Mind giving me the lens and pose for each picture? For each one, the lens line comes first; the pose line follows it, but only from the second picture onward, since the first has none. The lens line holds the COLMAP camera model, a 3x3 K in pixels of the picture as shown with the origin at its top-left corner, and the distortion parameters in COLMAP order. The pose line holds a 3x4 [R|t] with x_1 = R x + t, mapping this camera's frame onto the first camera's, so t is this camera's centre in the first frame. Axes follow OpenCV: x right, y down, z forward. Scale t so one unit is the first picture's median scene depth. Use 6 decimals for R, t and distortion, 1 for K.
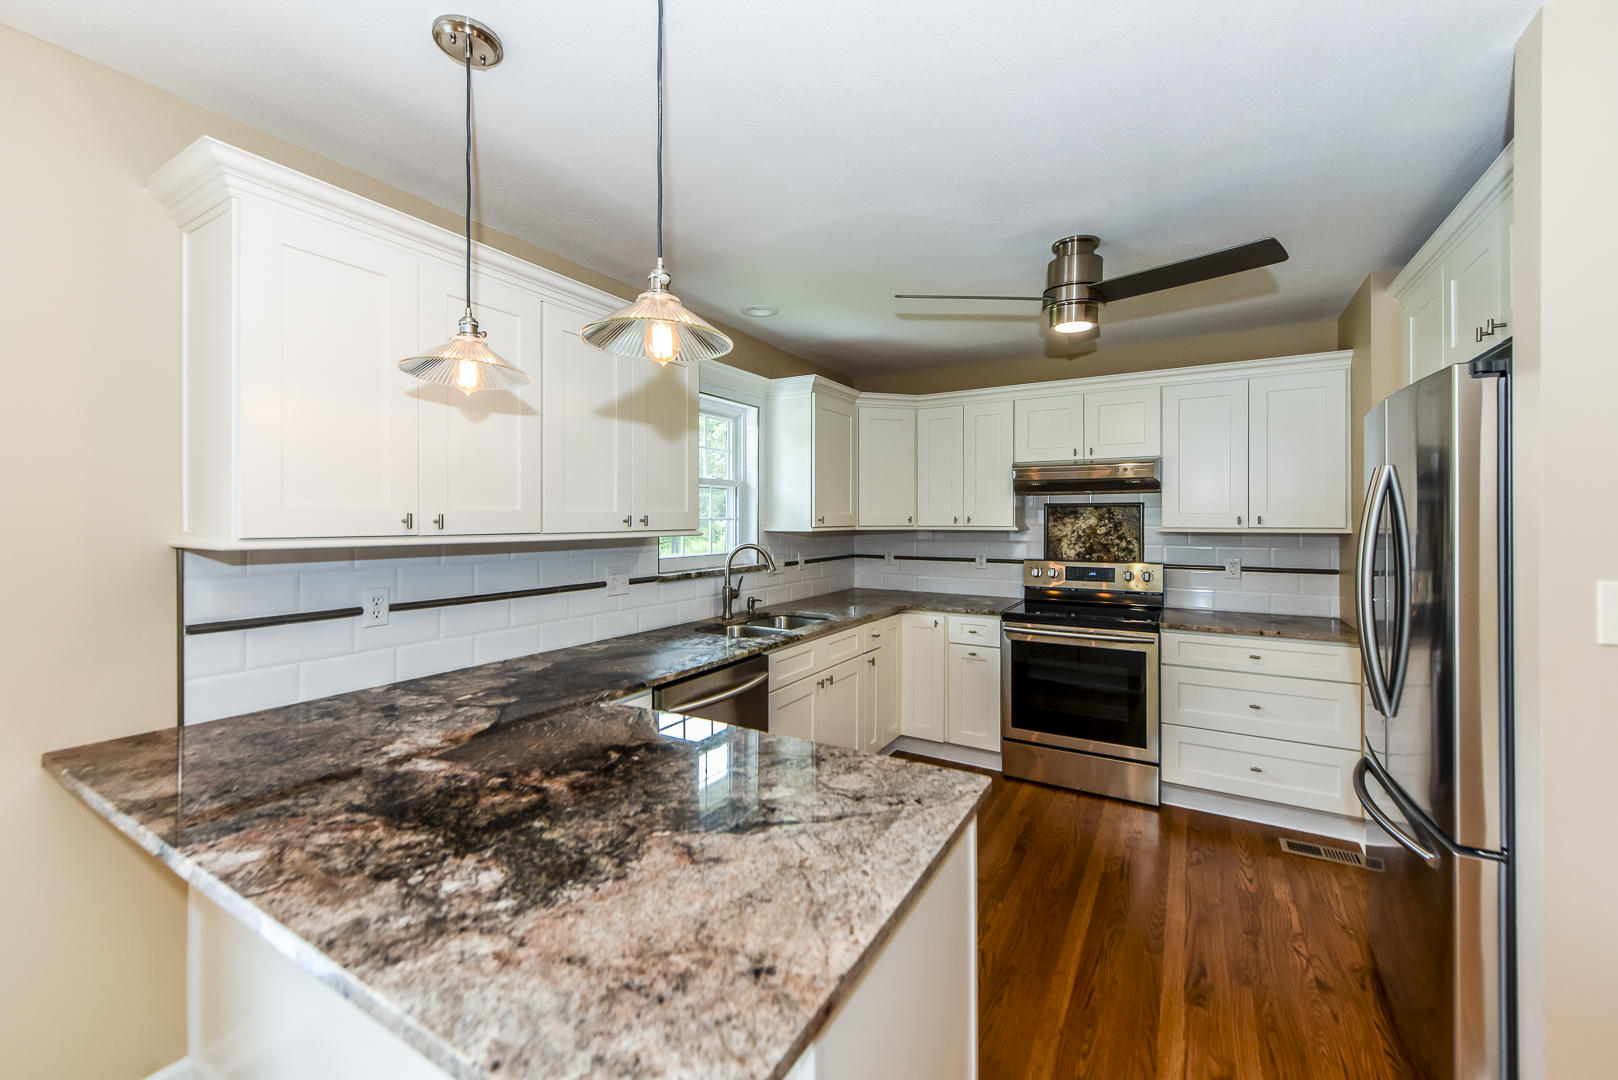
lens RADIAL K [[618.5, 0, 840.5], [0, 618.5, 517.4], [0, 0, 1]] dist [-0.001004, -0.000164]
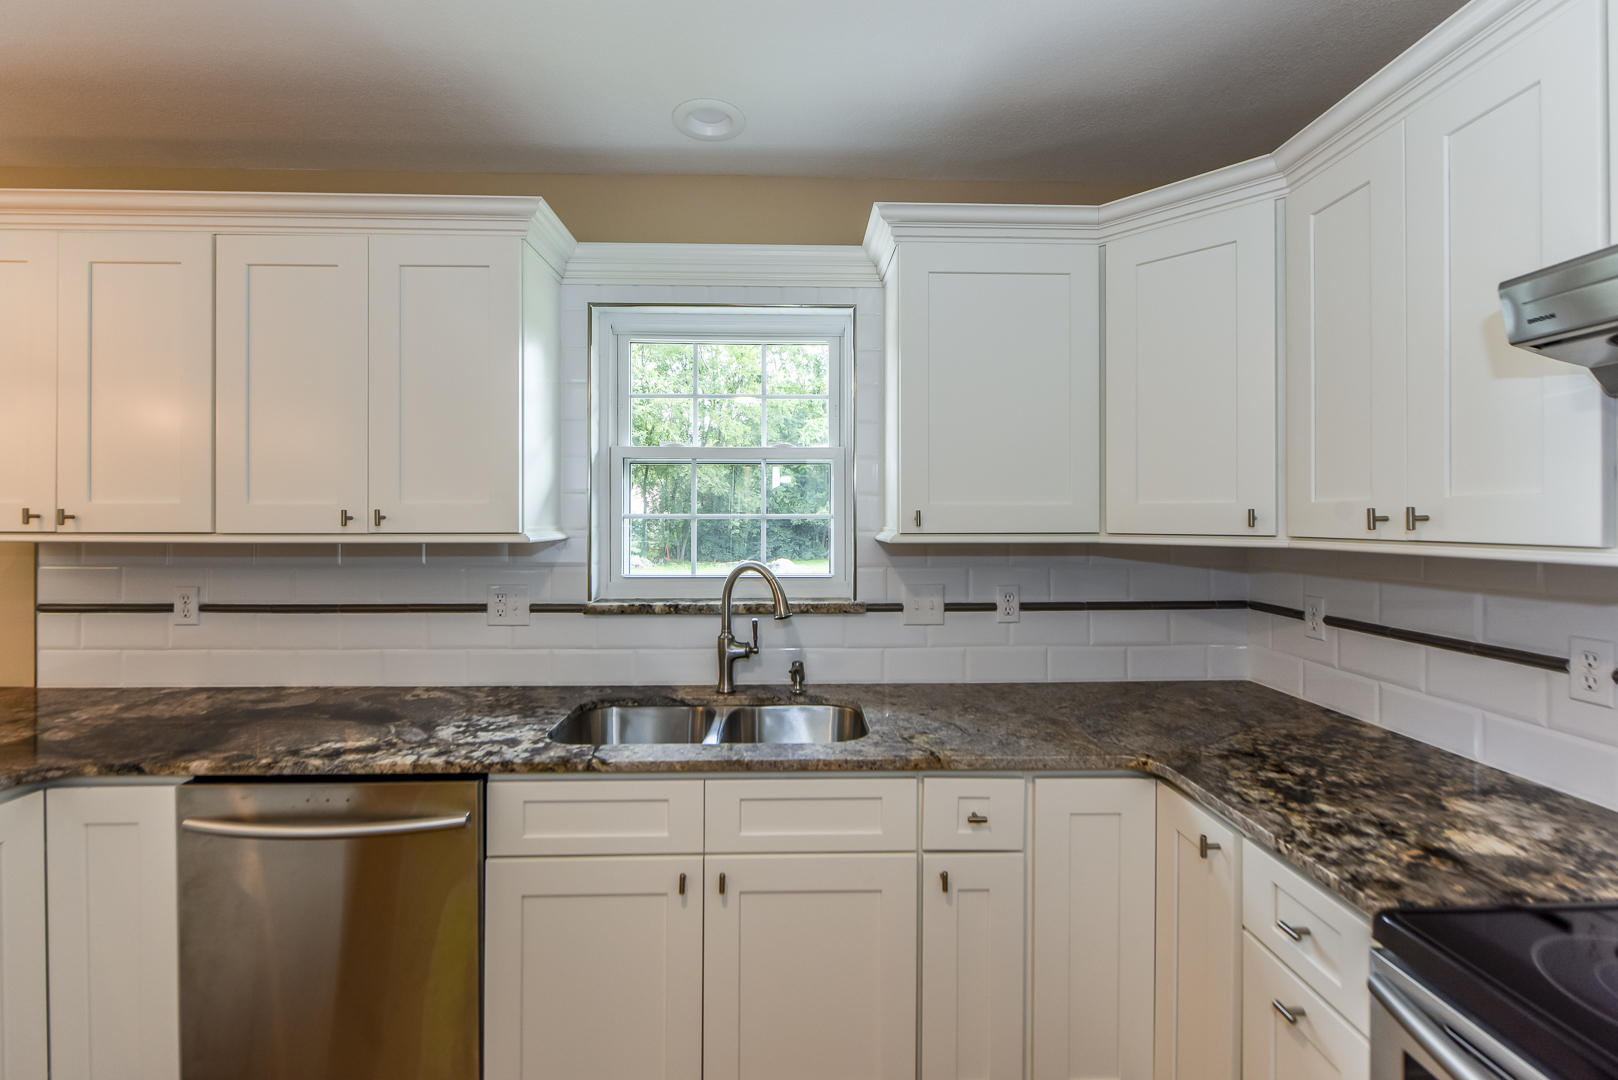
lens RADIAL K [[714.7, 0, 803.1], [0, 714.7, 514.2], [0, 0, 1]] dist [-0.003925, -0.000610]
pose [[0.516442, -0.002412, -0.856319, 0.437628], [0.001040, 0.999997, -0.002189, 0.002810], [0.856321, 0.000241, 0.516443, 0.770825]]
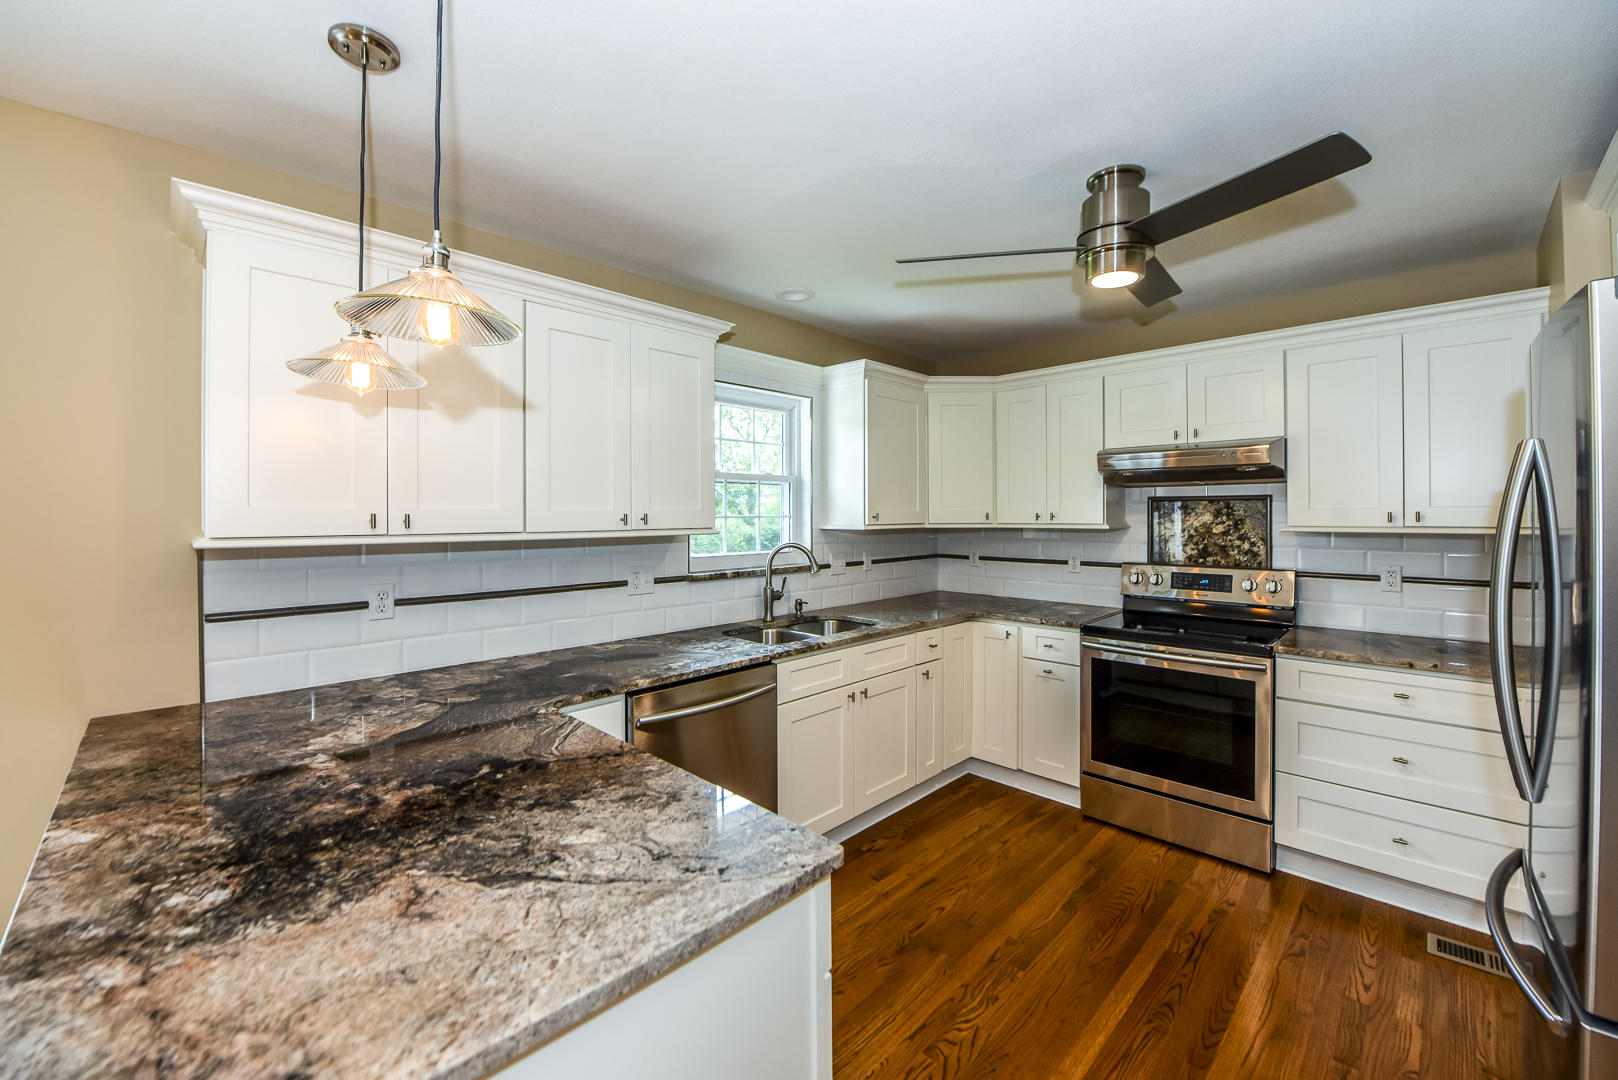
lens RADIAL K [[634.7, 0, 845.9], [0, 634.7, 513.0], [0, 0, 1]] dist [-0.022783, -0.000297]
pose [[0.972521, -0.003186, -0.232793, 0.170440], [0.003325, 0.999994, 0.000203, -0.002743], [0.232791, -0.000972, 0.972526, 0.085270]]
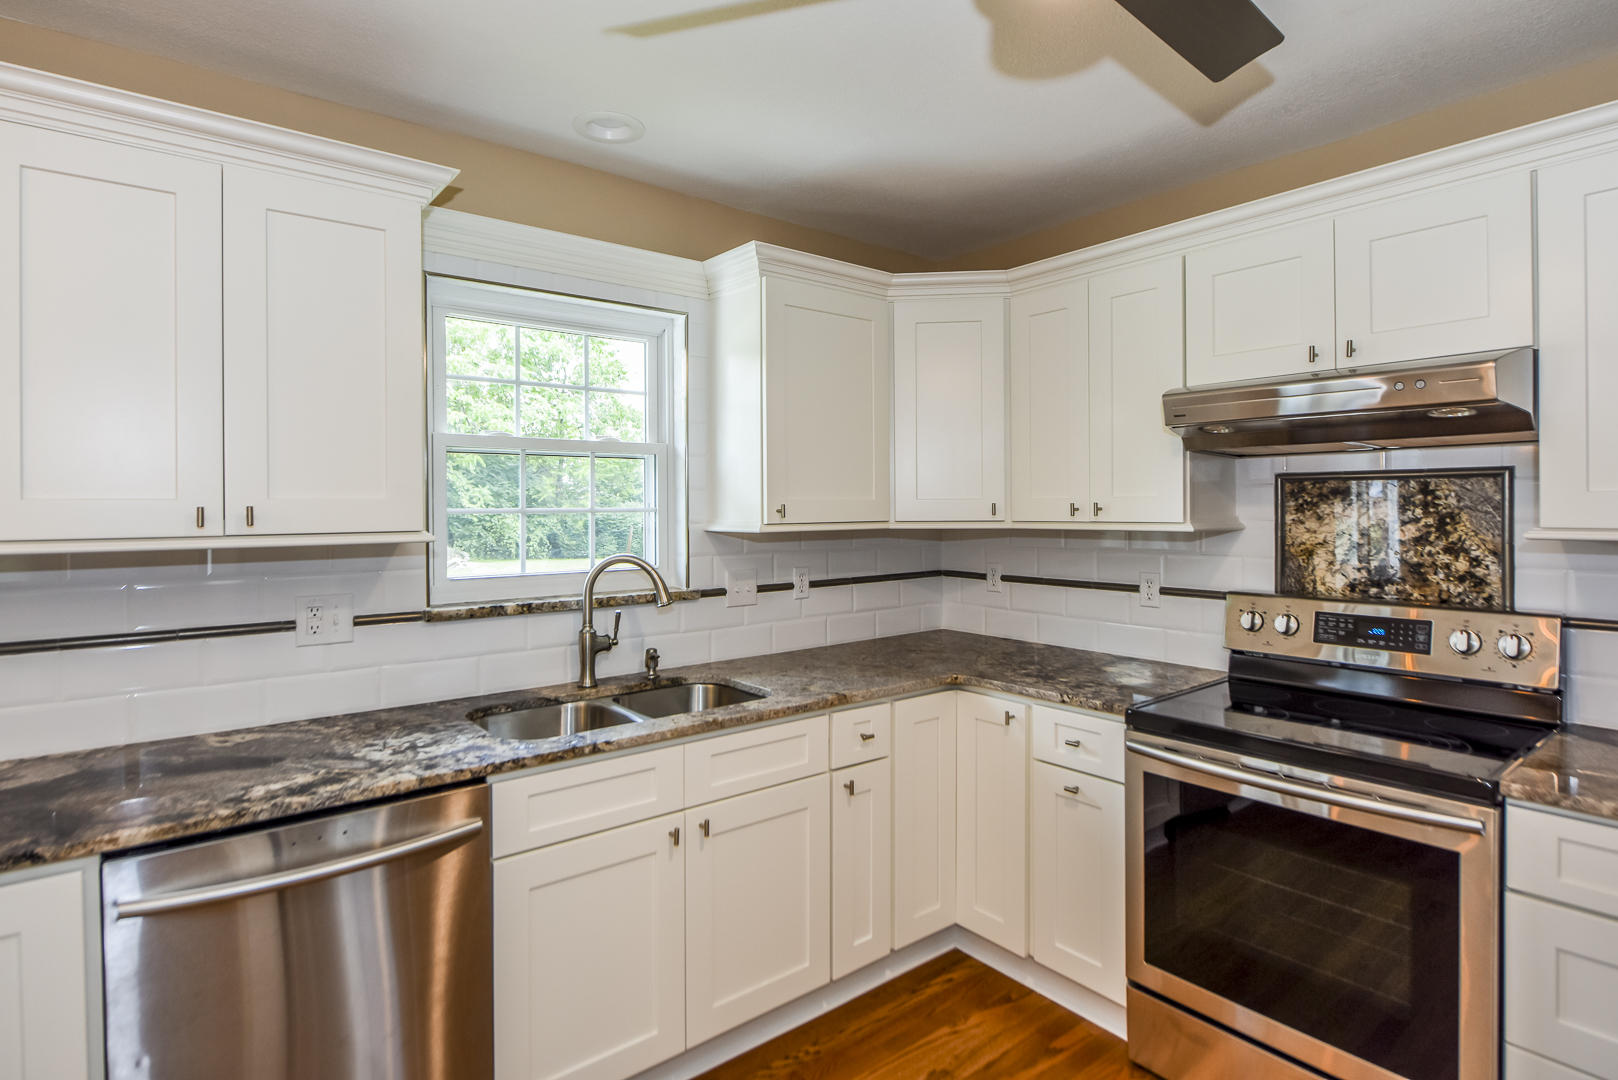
lens RADIAL K [[838.3, 0, 846.8], [0, 838.3, 509.4], [0, 0, 1]] dist [-0.006771, -0.000863]
pose [[0.938080, -0.003786, -0.346397, 0.323525], [0.005856, 0.999971, 0.004932, -0.000765], [0.346368, -0.006655, 0.938075, 0.390330]]
